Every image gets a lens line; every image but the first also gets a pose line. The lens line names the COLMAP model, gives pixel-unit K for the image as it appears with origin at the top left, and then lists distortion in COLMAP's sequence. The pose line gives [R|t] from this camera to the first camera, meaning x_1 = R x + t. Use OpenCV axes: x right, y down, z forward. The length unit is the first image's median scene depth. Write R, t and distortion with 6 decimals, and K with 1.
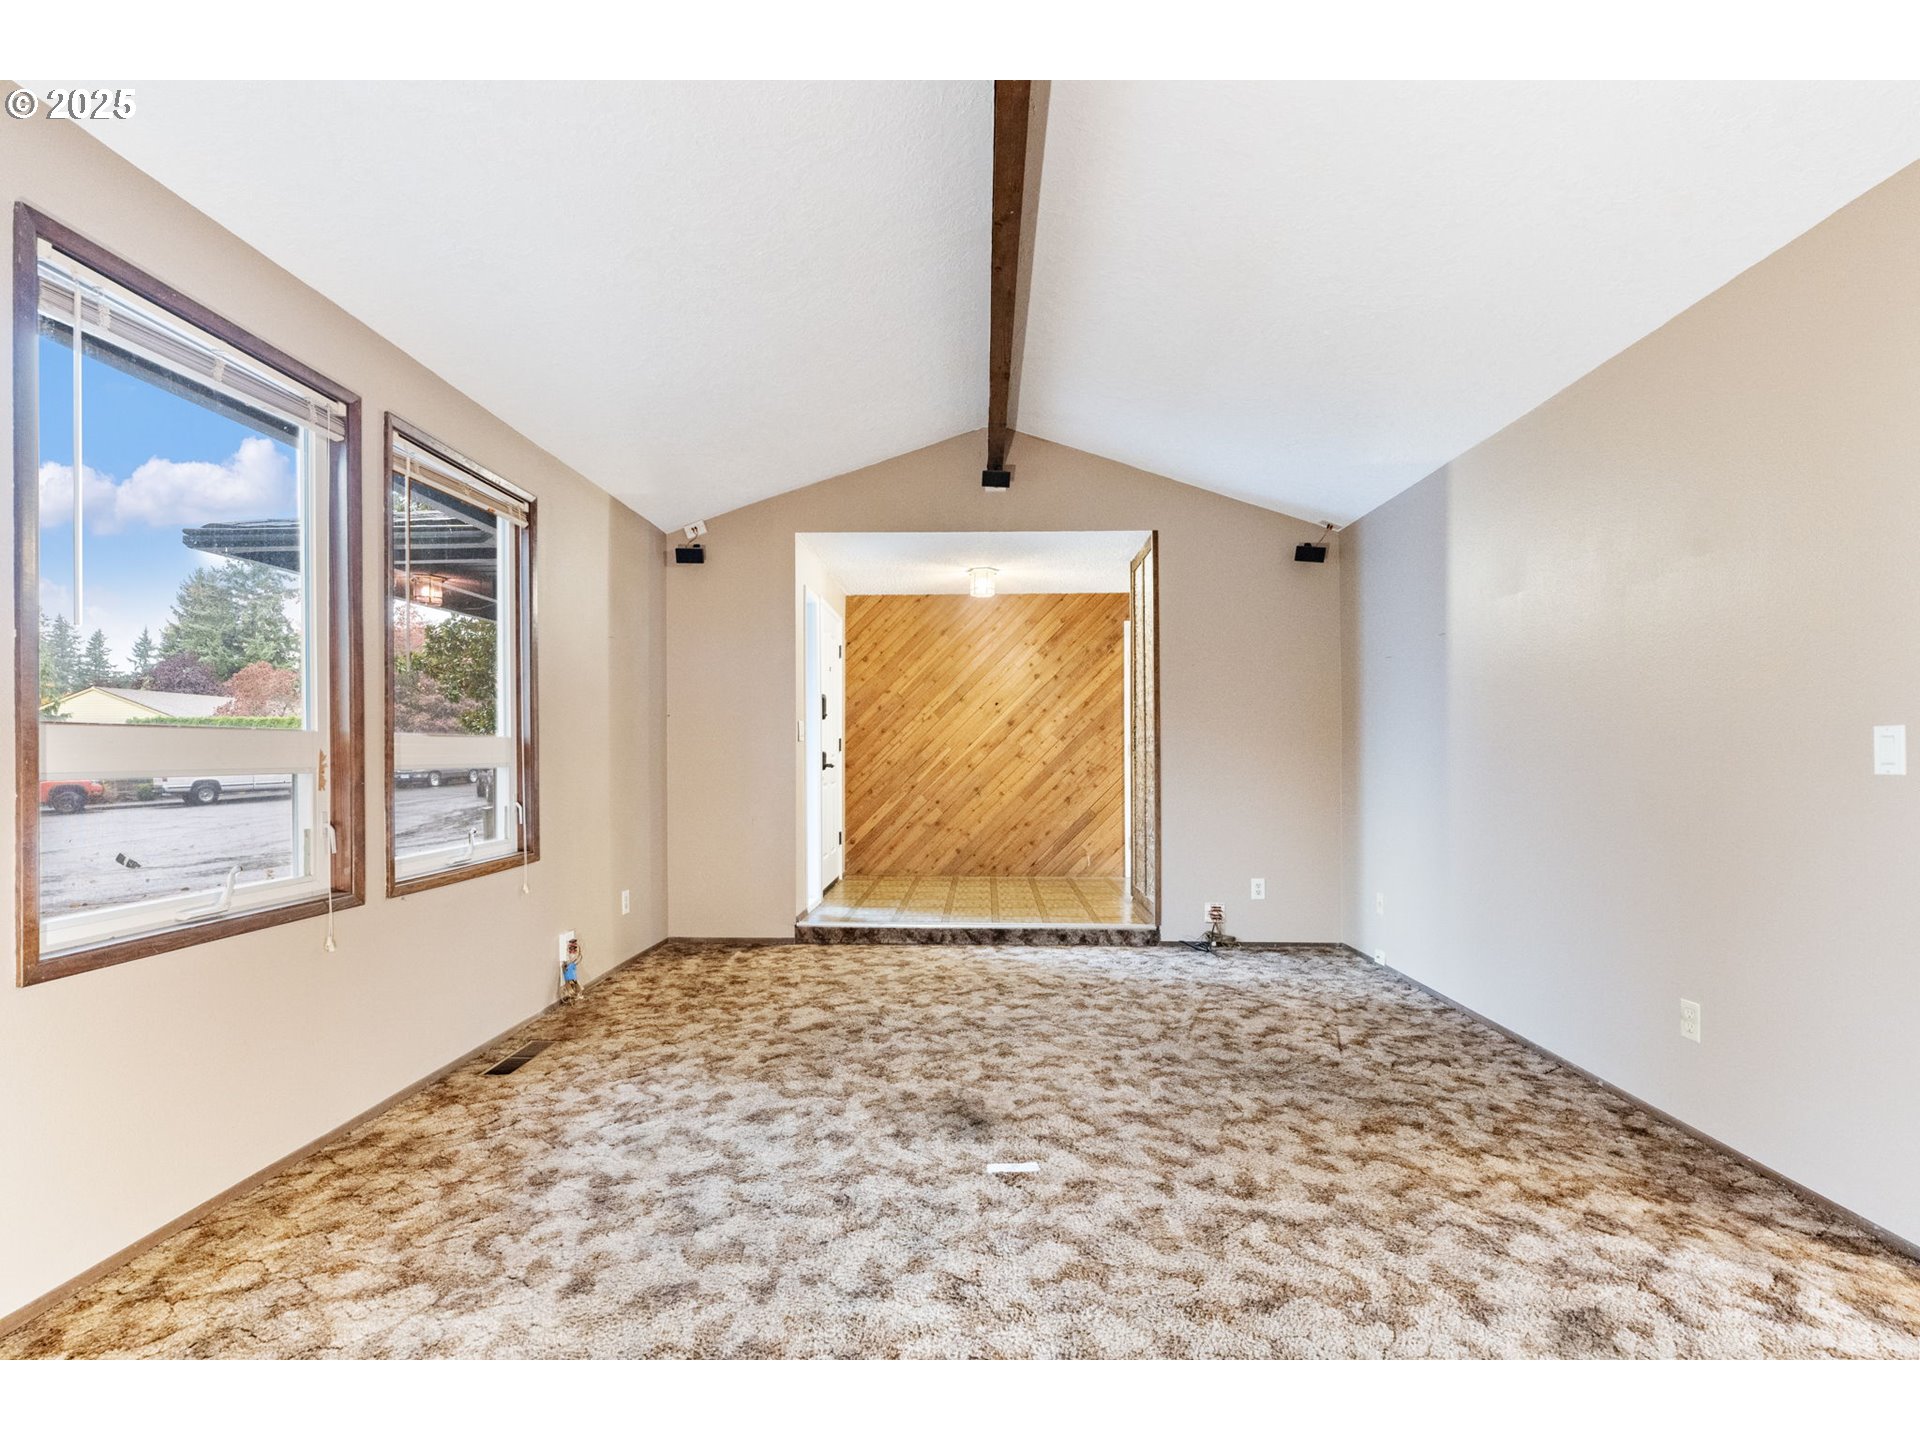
lens RADIAL K [[863.4, 0, 946.1], [0, 863.4, 742.7], [0, 0, 1]] dist [-0.002974, 0.000708]
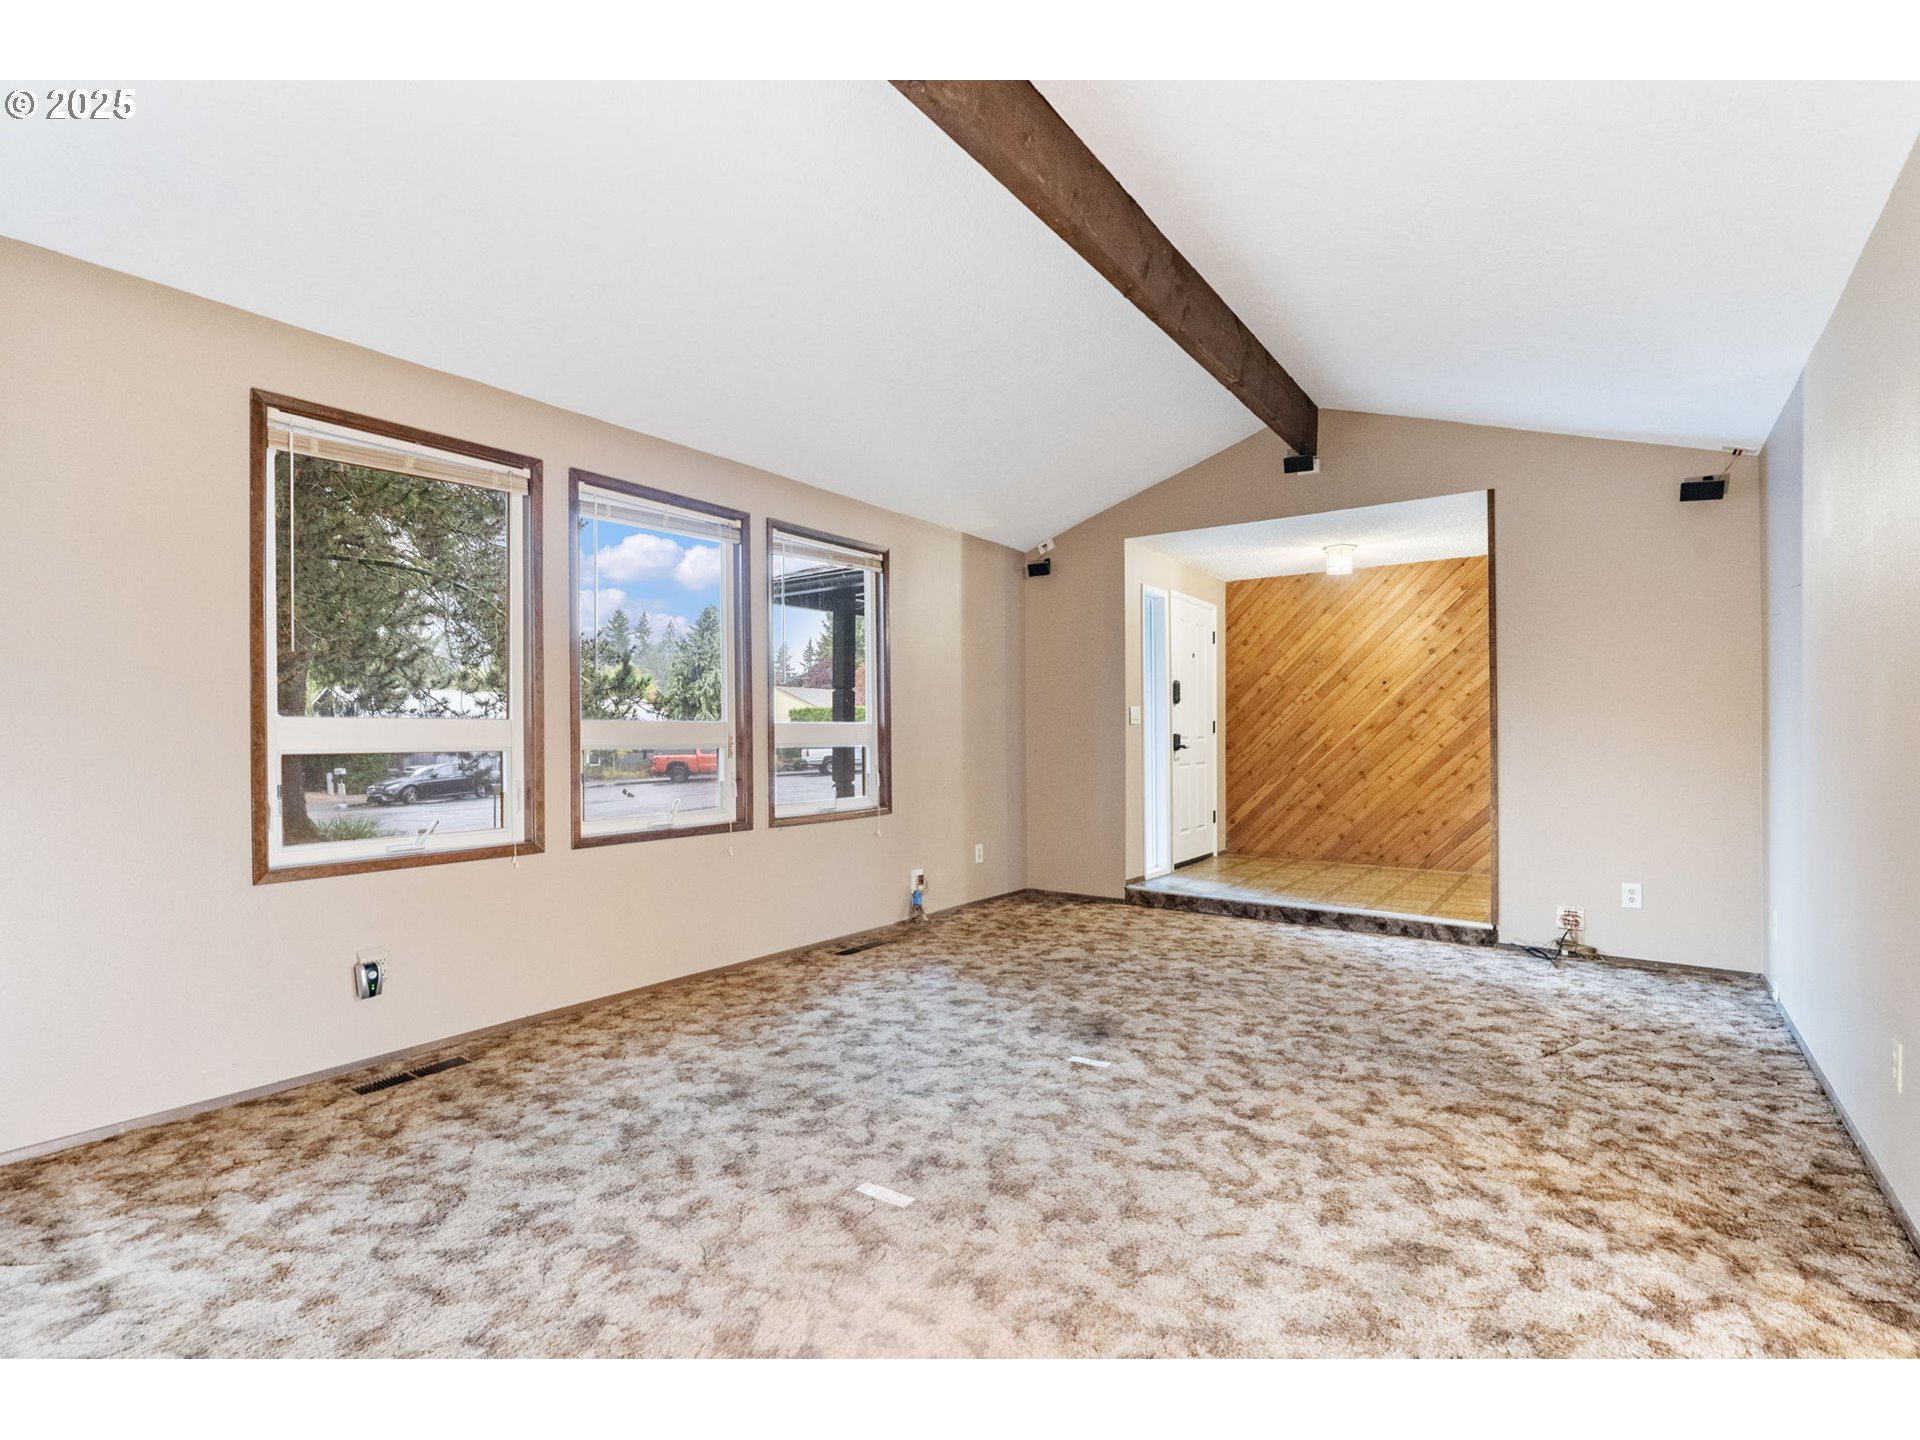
lens RADIAL K [[887.1, 0, 958.8], [0, 887.1, 729.4], [0, 0, 1]] dist [-0.001258, 0.000604]
pose [[0.835707, -0.003884, -0.549162, 0.314771], [0.007288, 0.999965, 0.004019, -0.001742], [0.549127, -0.007361, 0.835706, -0.095850]]
